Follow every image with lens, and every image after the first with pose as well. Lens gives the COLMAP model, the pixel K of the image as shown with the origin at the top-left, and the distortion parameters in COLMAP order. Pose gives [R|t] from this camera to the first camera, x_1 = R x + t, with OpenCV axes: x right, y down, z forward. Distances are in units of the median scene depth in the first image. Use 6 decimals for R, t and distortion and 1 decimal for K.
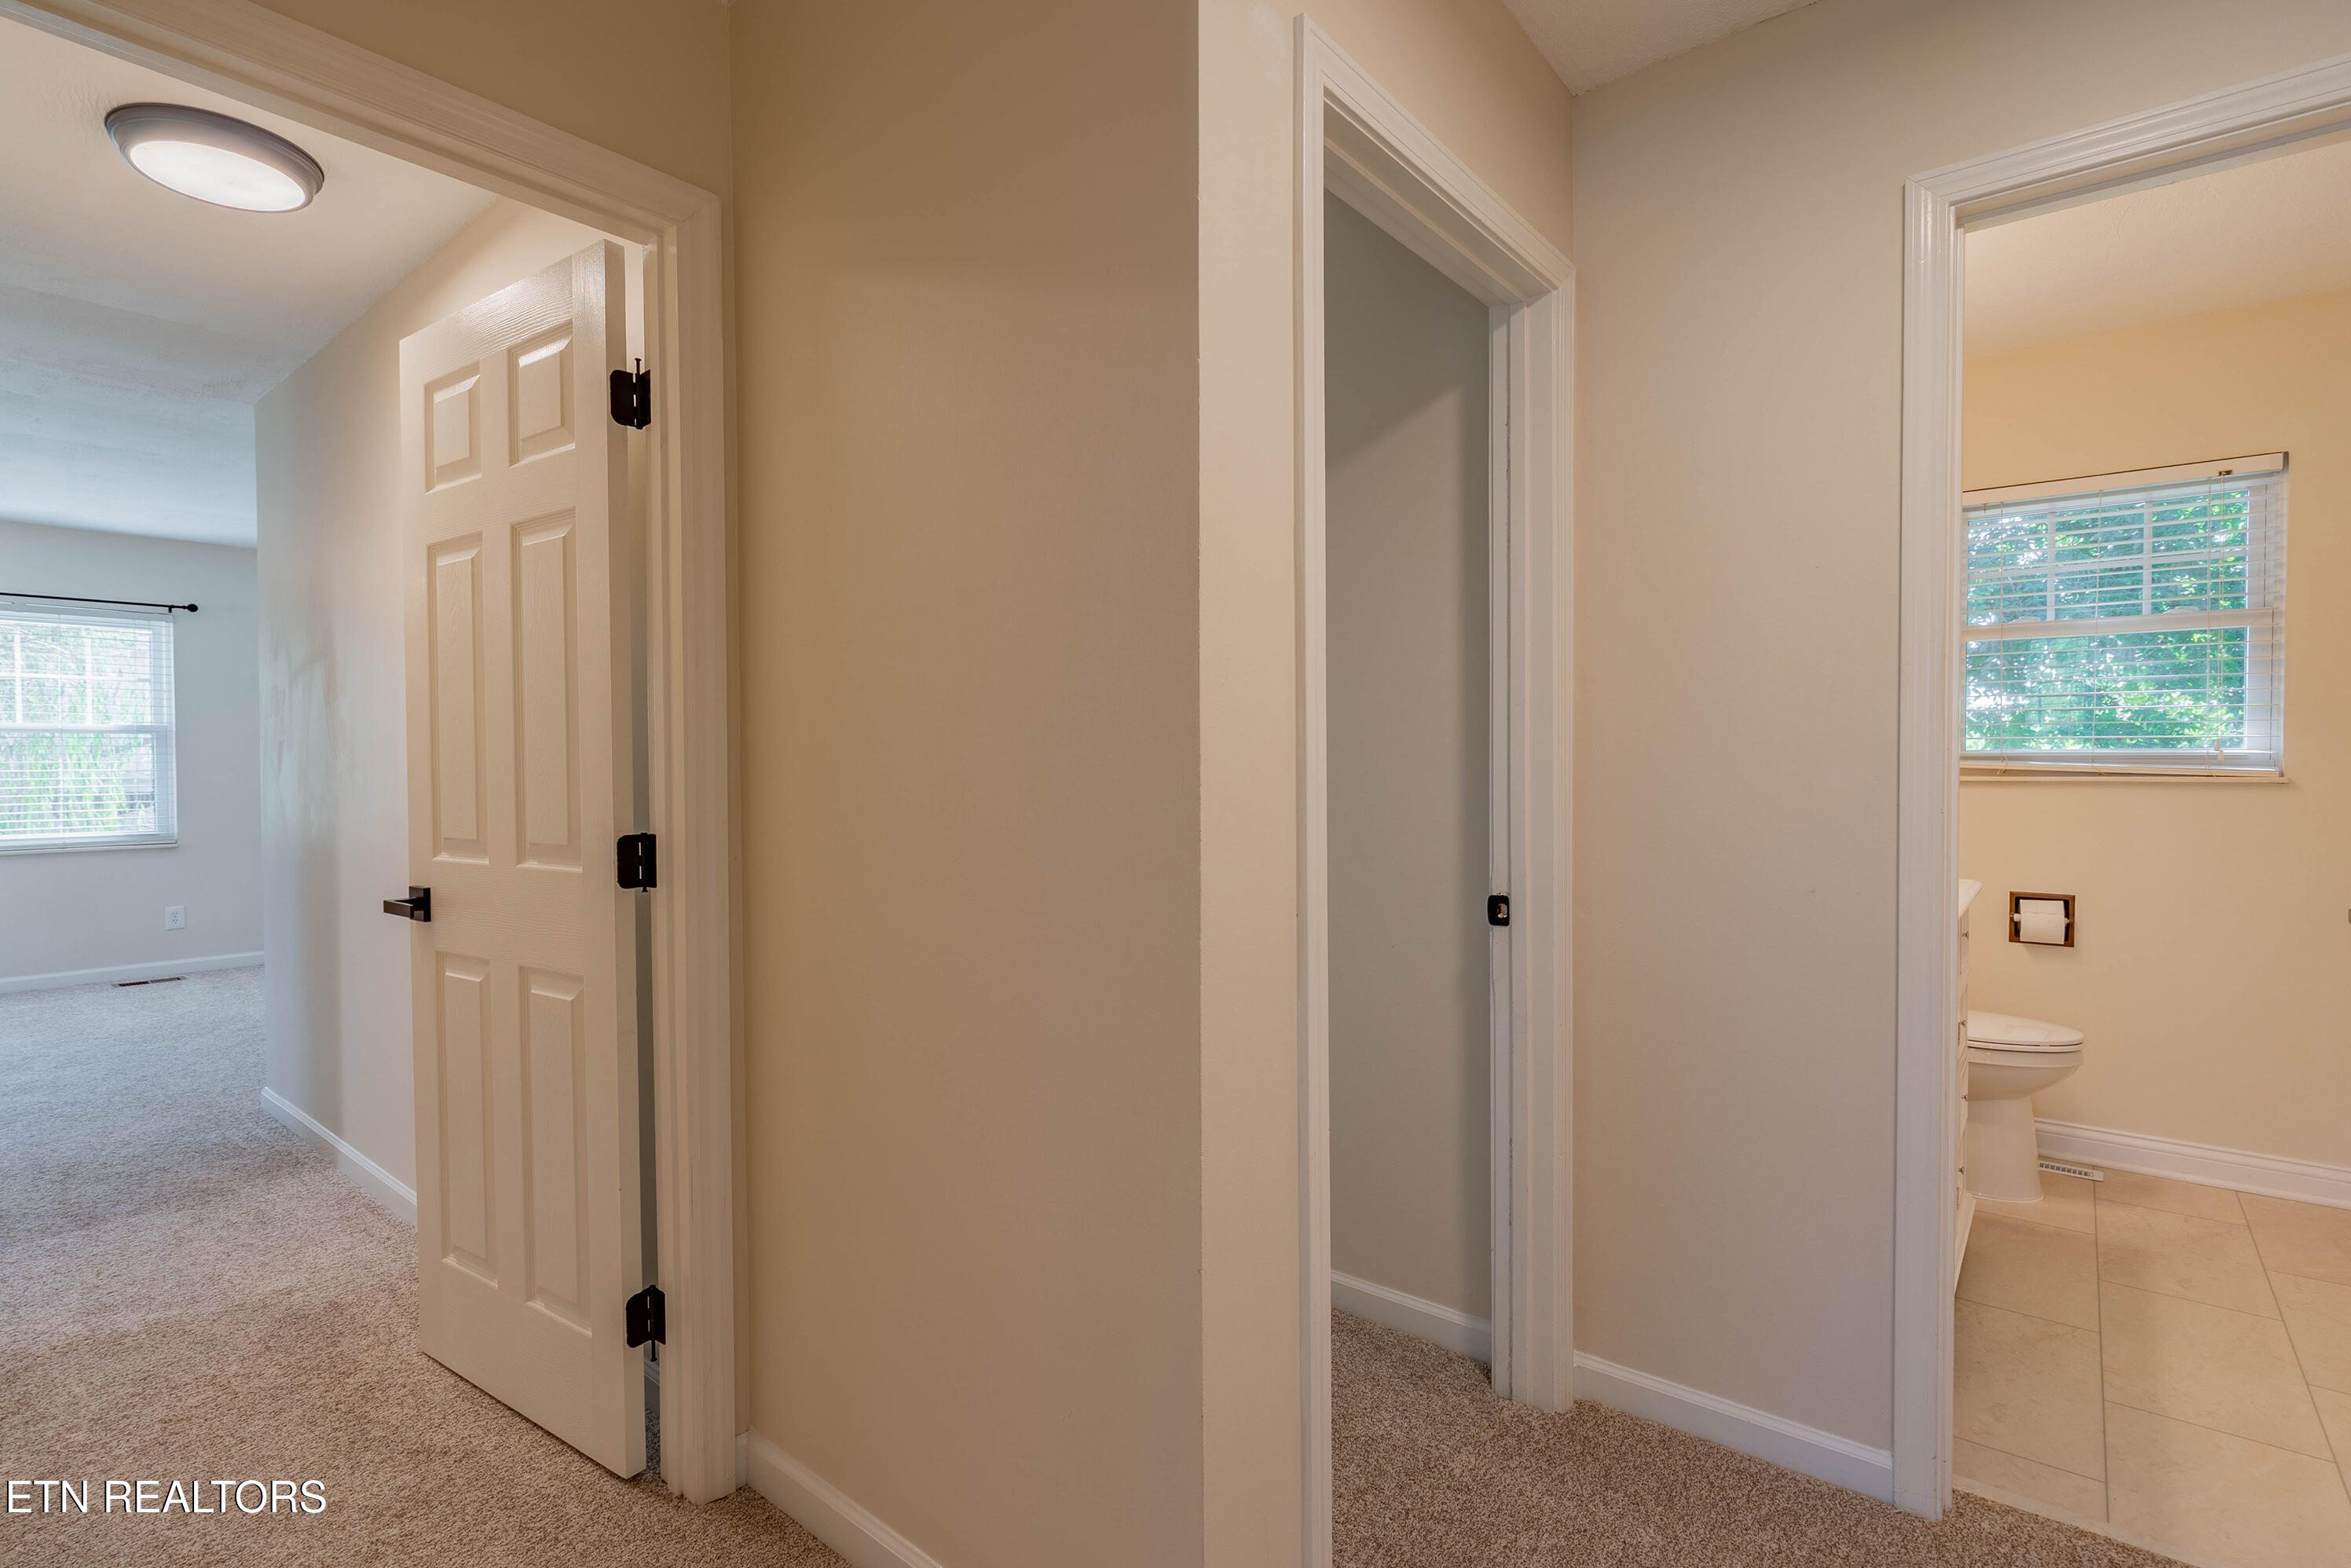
lens RADIAL K [[1078.5, 0, 1167.5], [0, 1078.5, 771.1], [0, 0, 1]] dist [-0.004152, 0.002394]
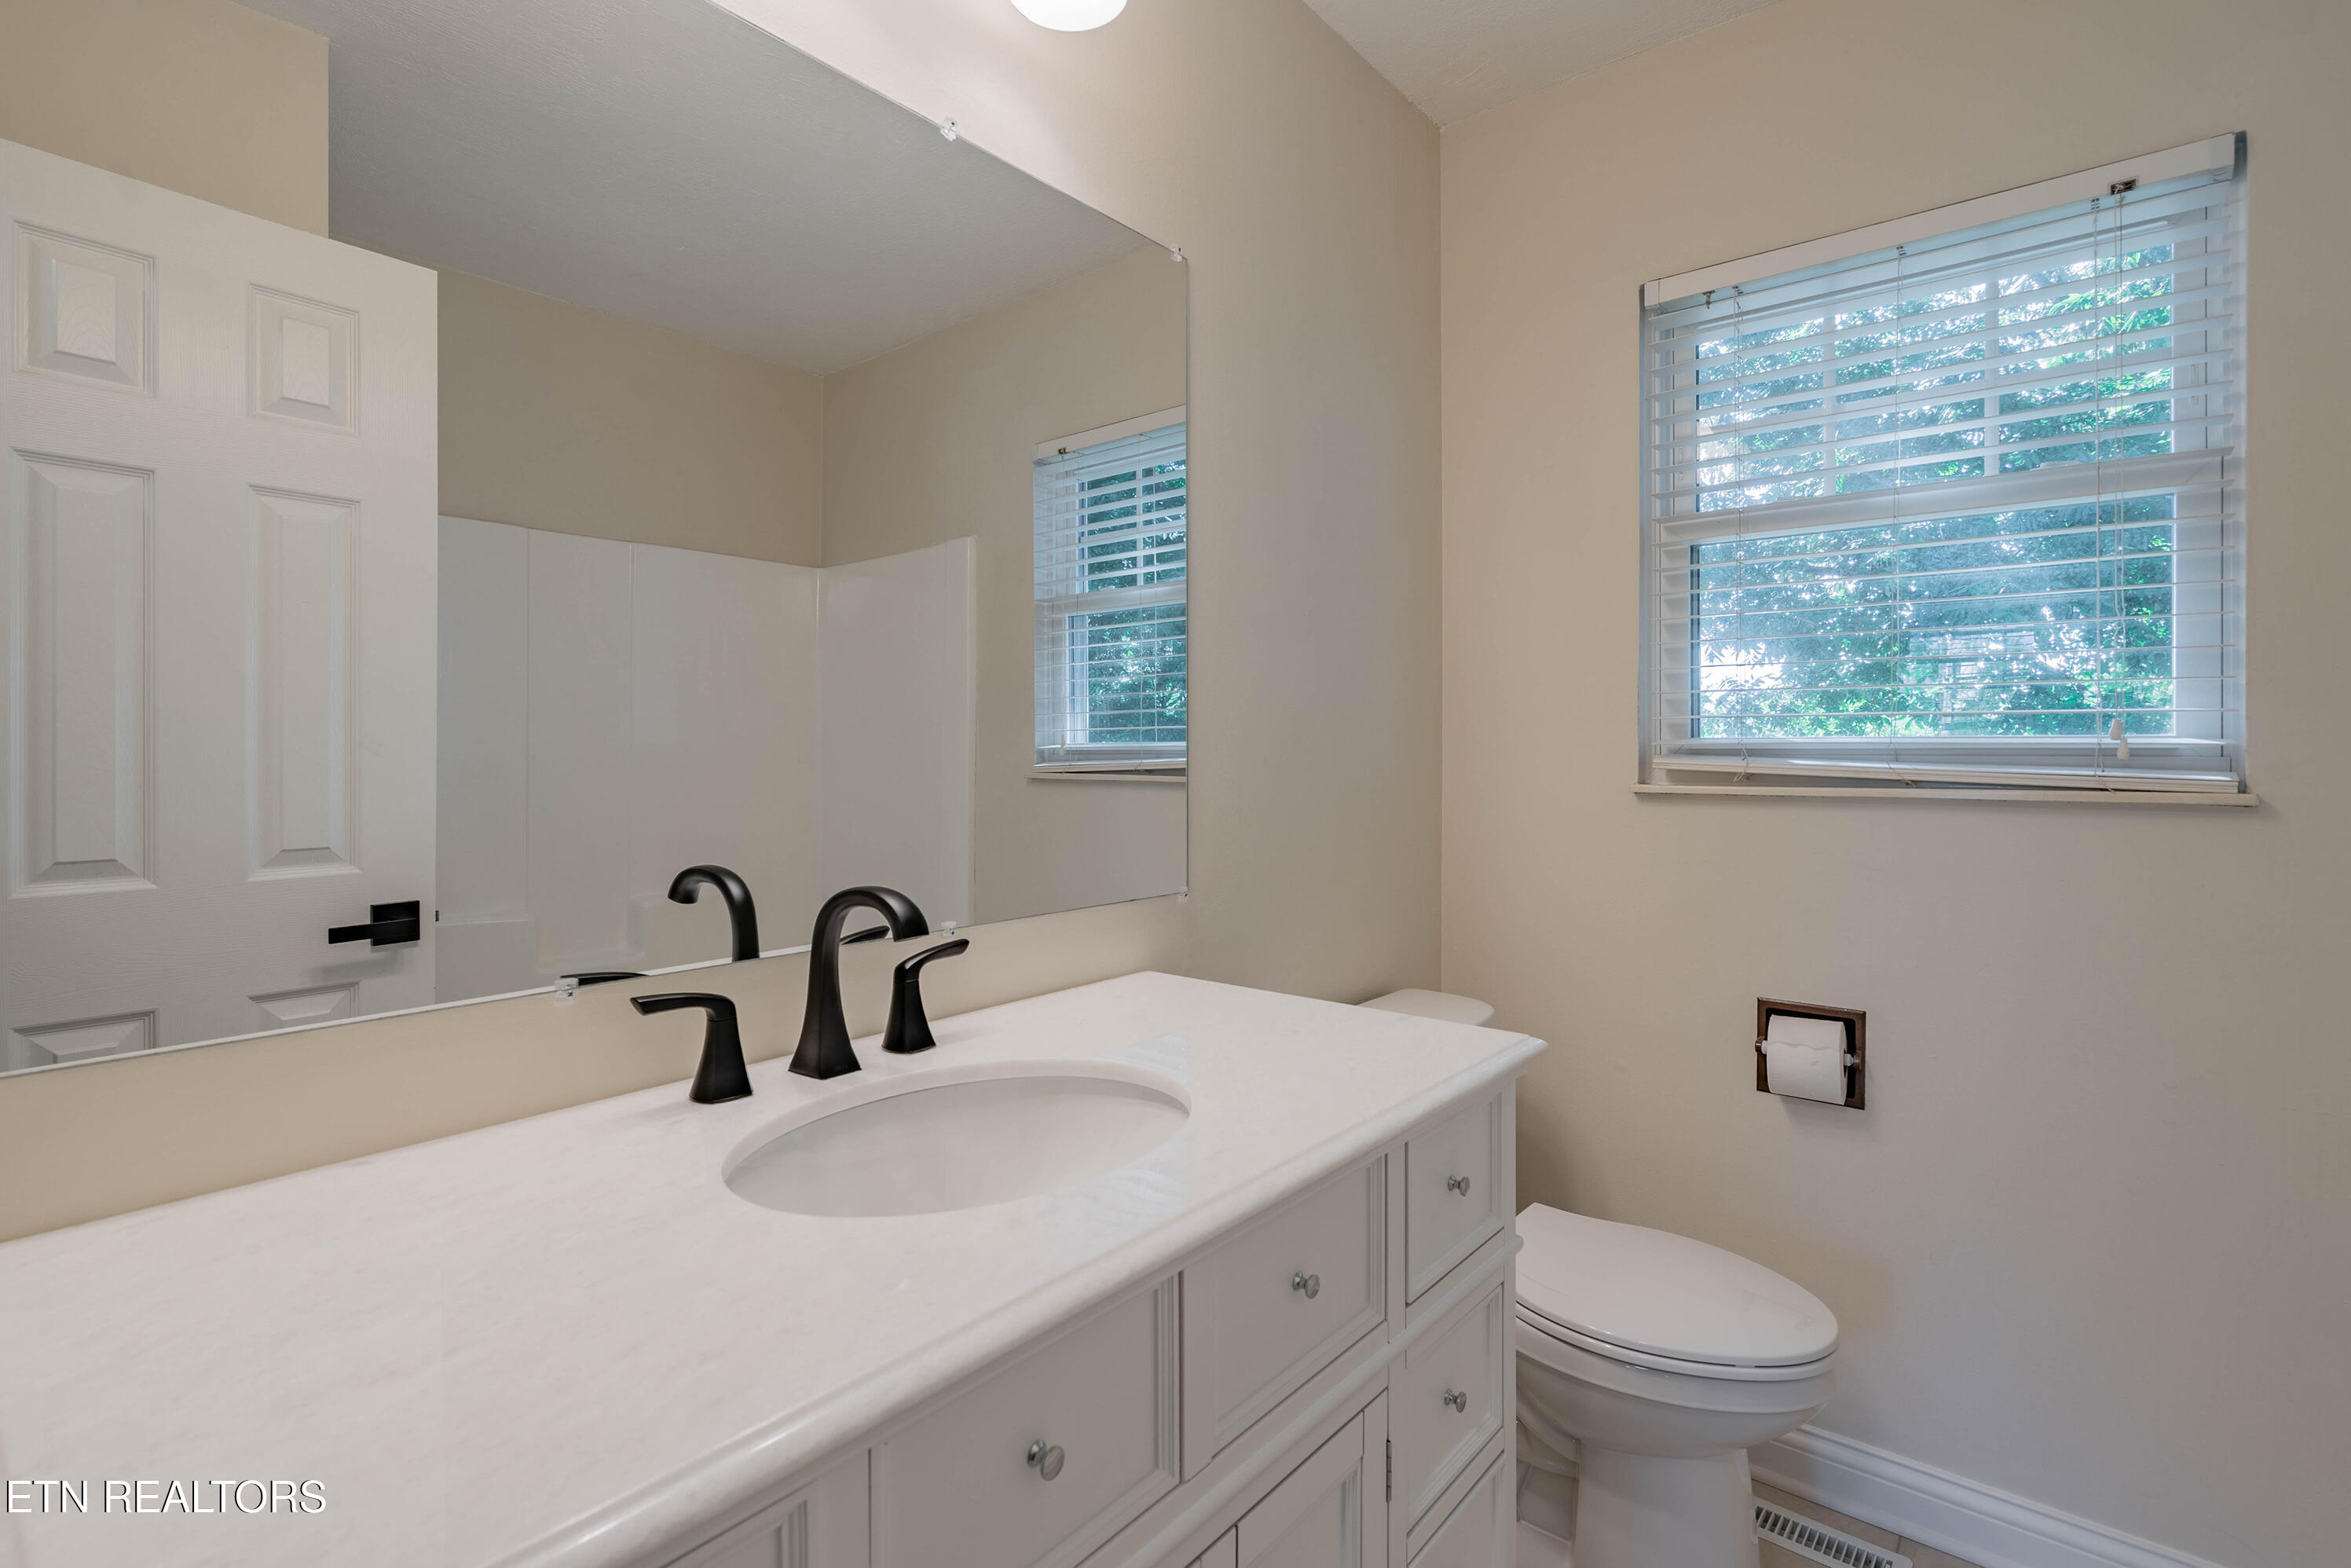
lens RADIAL K [[1078.5, 0, 1183.3], [0, 1078.5, 739.3], [0, 0, 1]] dist [-0.004152, 0.002394]
pose [[0.999892, 0.007479, -0.012627, 0.545464], [-0.007779, 0.999684, -0.023893, -0.003532], [0.012445, 0.023988, 0.999635, 0.491765]]
